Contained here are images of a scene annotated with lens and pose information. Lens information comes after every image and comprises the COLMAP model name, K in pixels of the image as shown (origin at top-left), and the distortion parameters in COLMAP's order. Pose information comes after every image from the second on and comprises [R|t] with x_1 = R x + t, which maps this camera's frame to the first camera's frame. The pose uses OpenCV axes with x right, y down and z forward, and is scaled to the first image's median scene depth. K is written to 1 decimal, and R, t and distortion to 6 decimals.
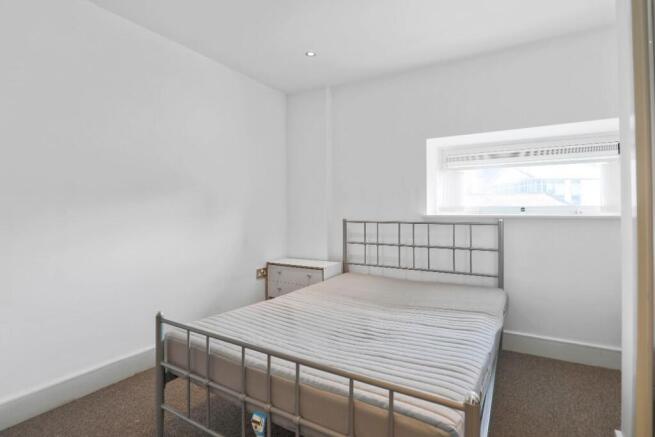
lens RADIAL K [[319.8, 0, 305.9], [0, 319.8, 207.4], [0, 0, 1]] dist [-0.035332, 0.007173]
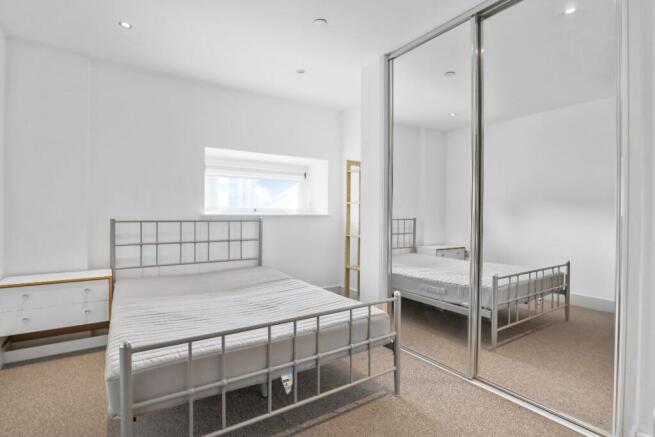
lens RADIAL K [[319.8, 0, 324.4], [0, 319.8, 216.3], [0, 0, 1]] dist [-0.035332, 0.007173]
pose [[0.410209, -0.007409, 0.911961, -0.500801], [-0.023556, 0.999547, 0.018717, 0.000402], [-0.911687, -0.029159, 0.409849, 0.145258]]
